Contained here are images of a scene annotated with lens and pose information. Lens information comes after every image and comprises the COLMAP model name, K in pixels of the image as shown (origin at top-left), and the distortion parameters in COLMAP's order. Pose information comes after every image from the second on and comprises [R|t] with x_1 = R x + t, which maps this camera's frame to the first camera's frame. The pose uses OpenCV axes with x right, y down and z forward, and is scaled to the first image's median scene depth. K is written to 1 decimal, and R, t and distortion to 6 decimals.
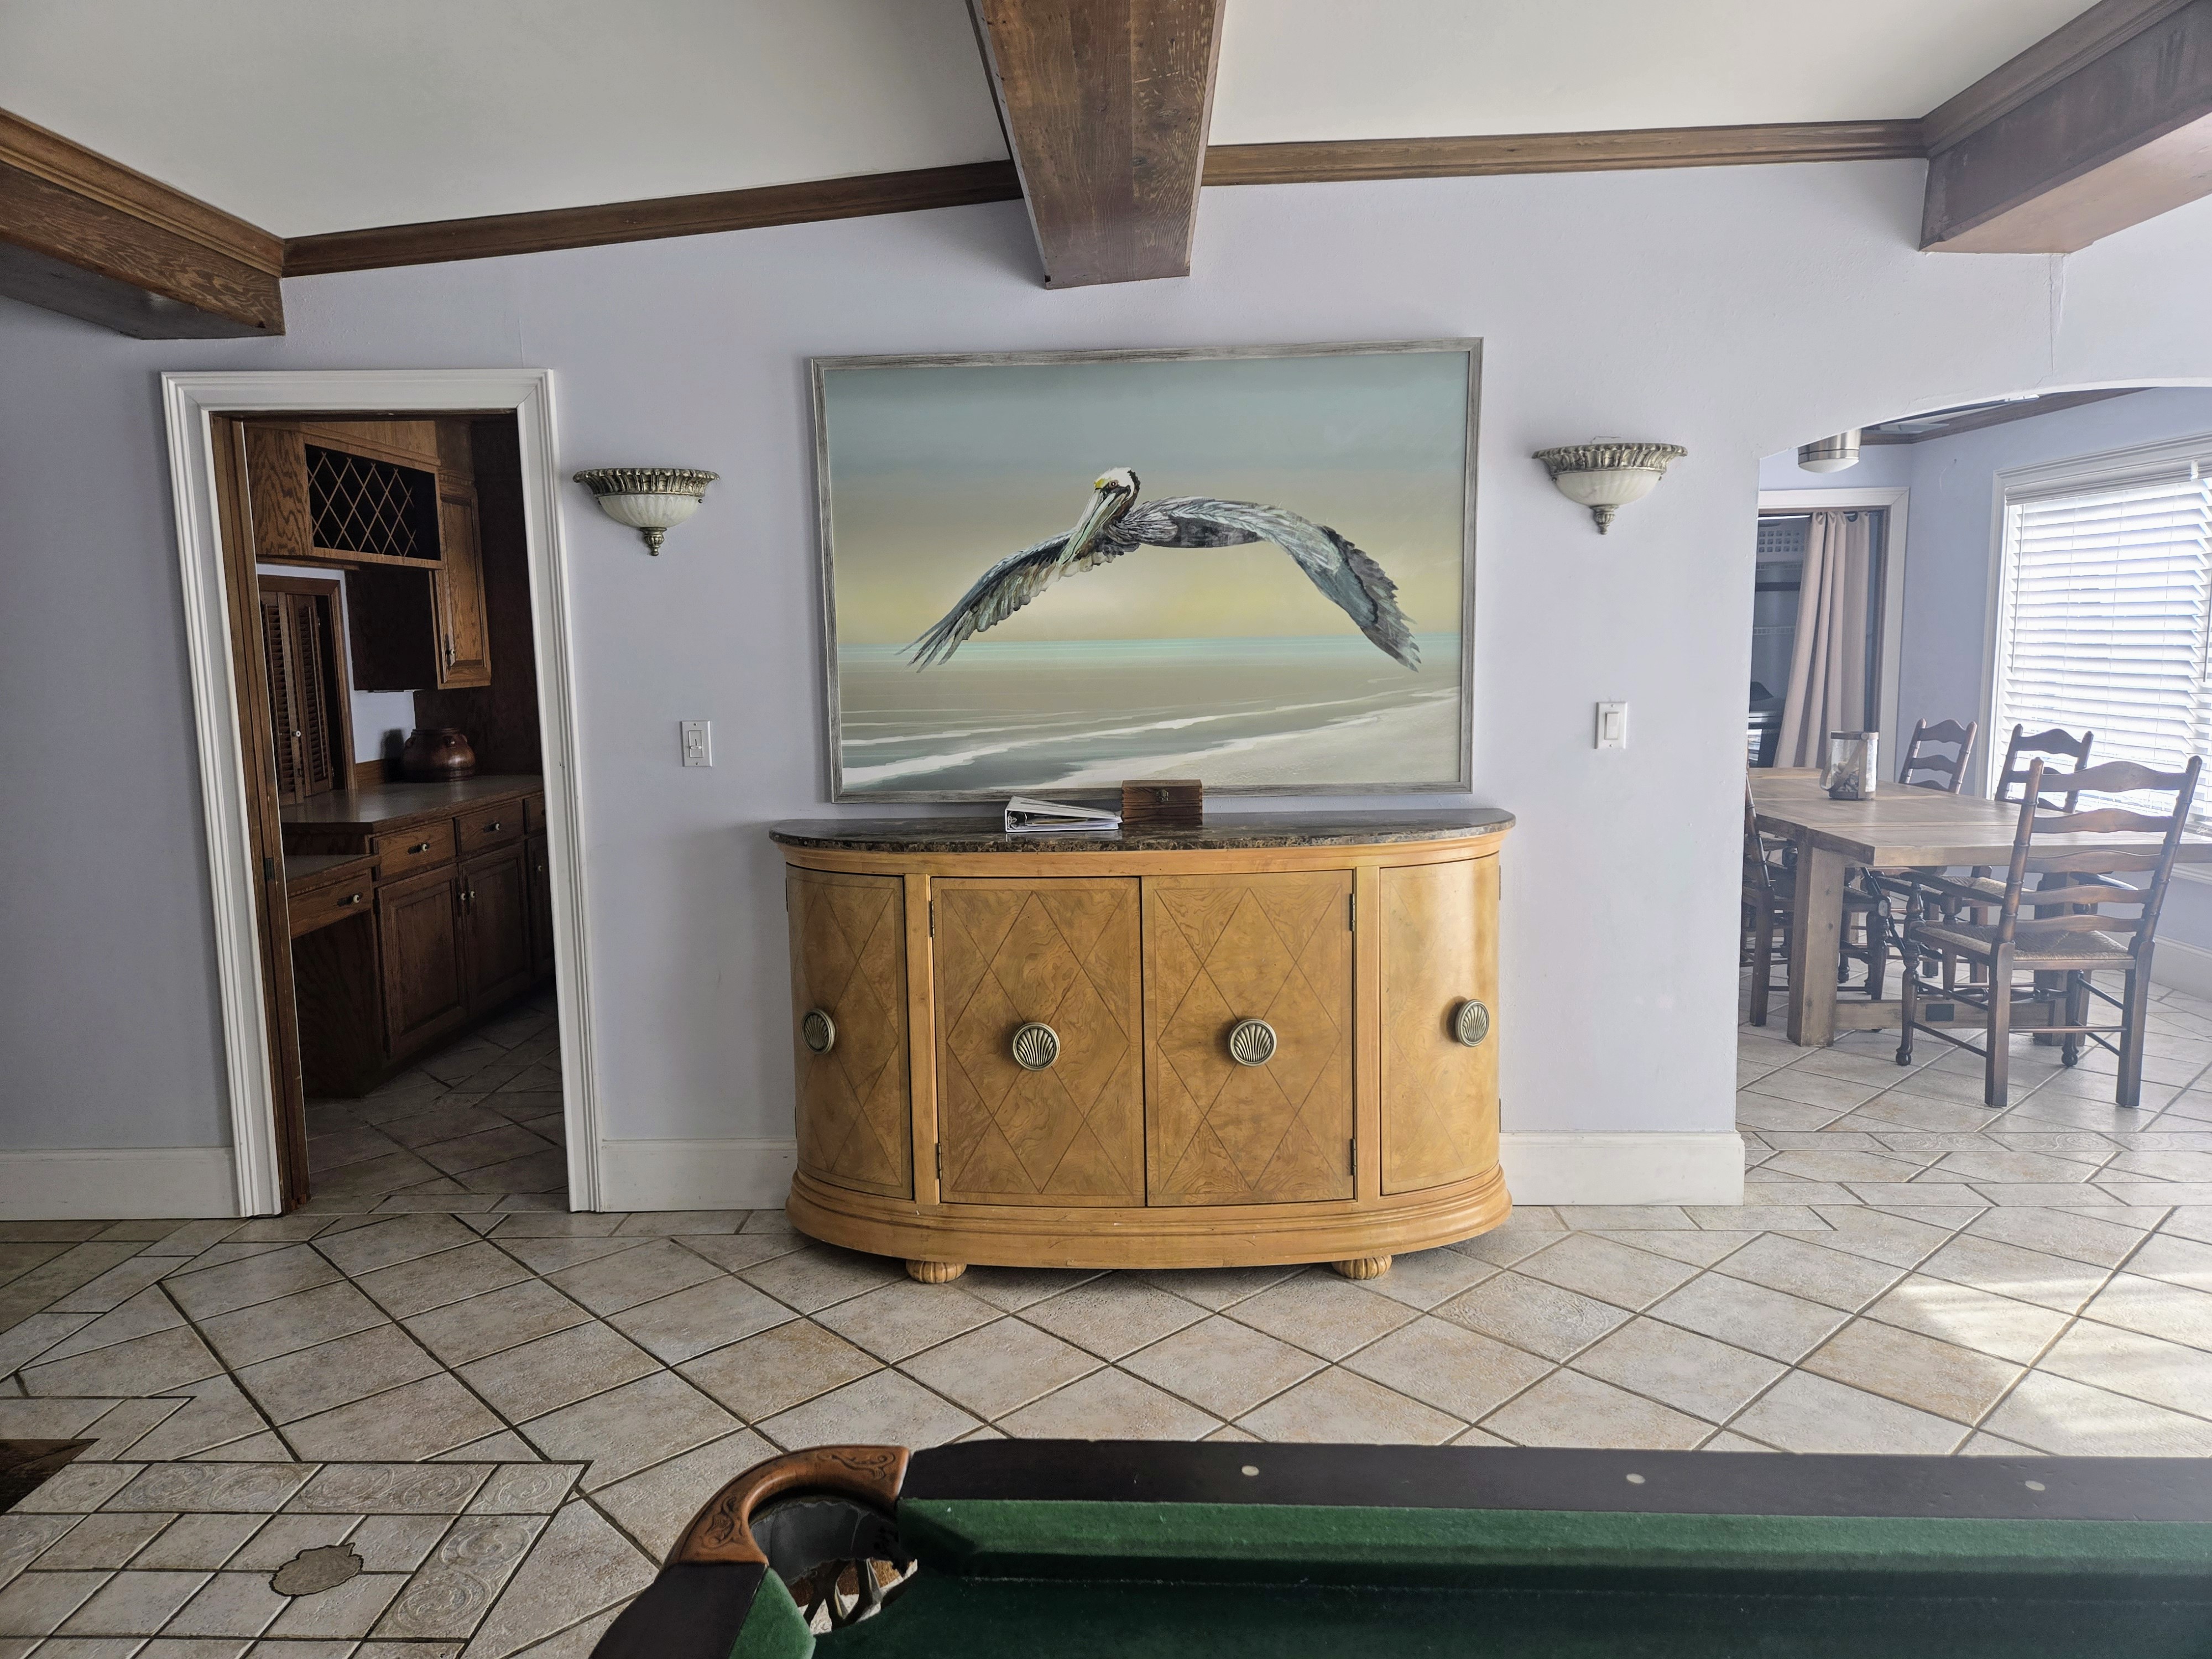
lens RADIAL K [[1473.3, 0, 1098.6], [0, 1473.3, 835.3], [0, 0, 1]] dist [0.062686, -0.044912]
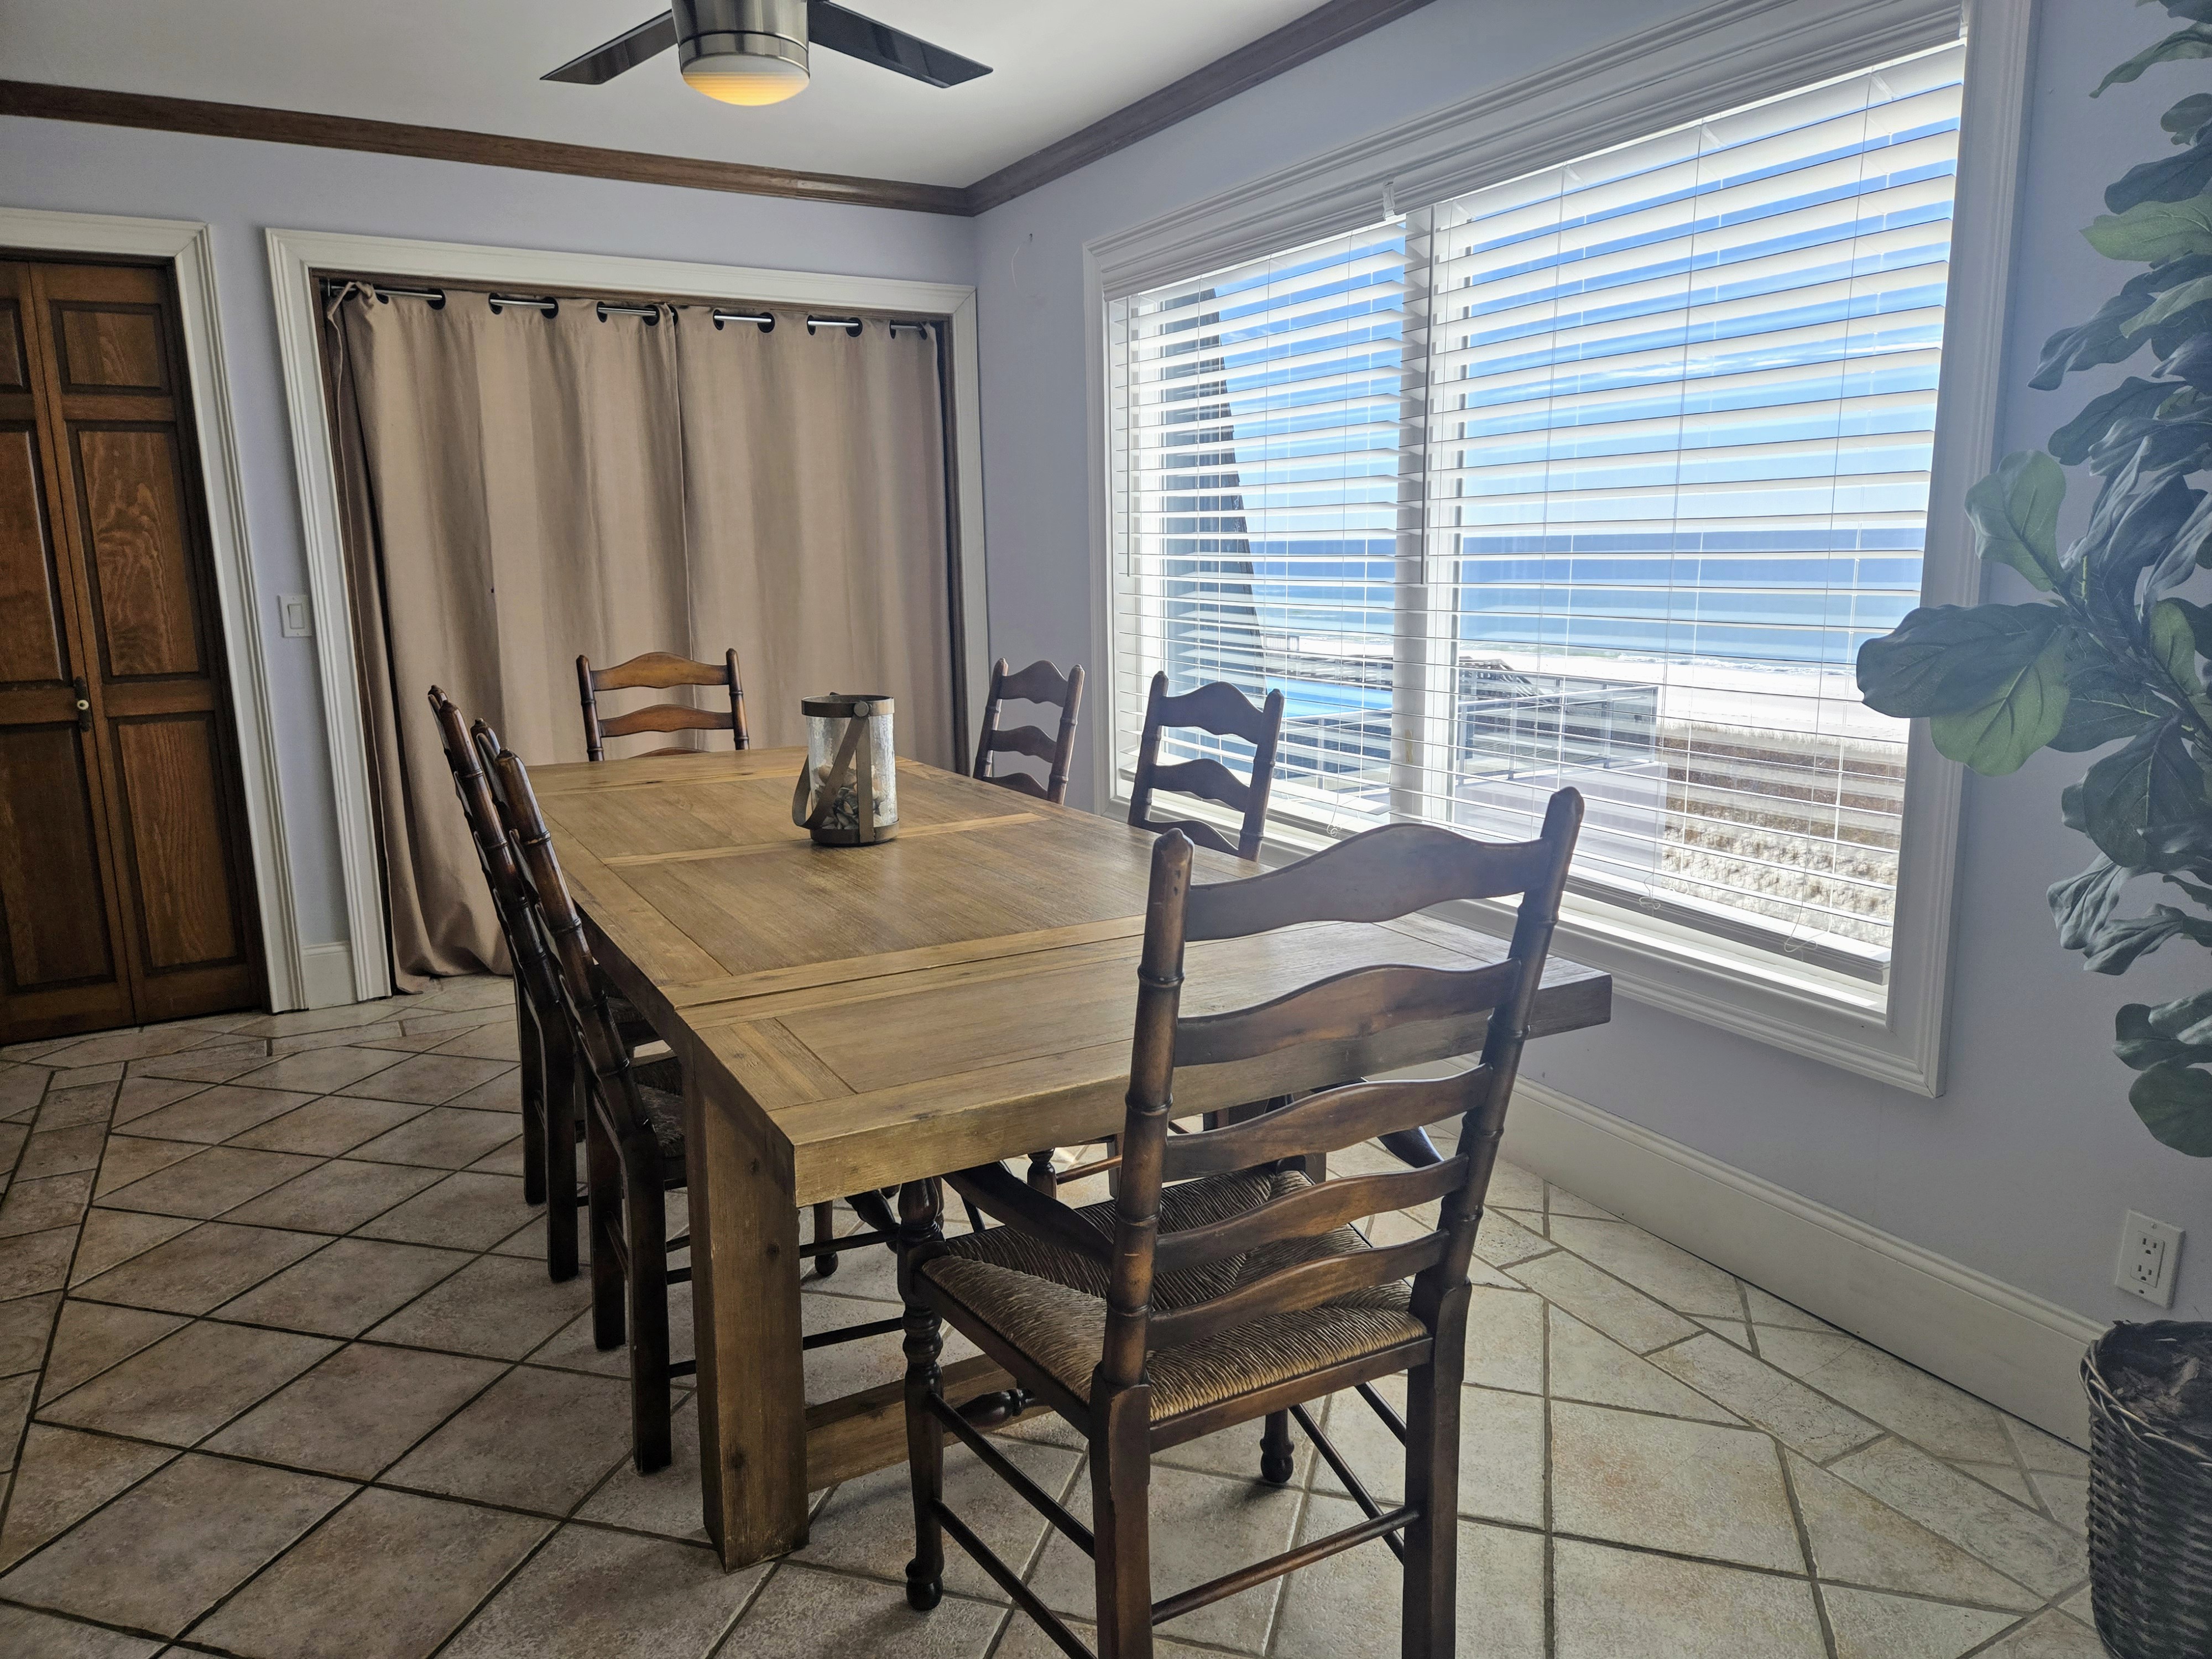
lens RADIAL K [[1473.3, 0, 1108.3], [0, 1473.3, 827.7], [0, 0, 1]] dist [0.062686, -0.044912]
pose [[0.861588, -0.081005, 0.501103, 0.330104], [0.063426, 0.996628, 0.052055, -0.044482], [-0.503630, -0.013067, 0.863820, 0.549568]]
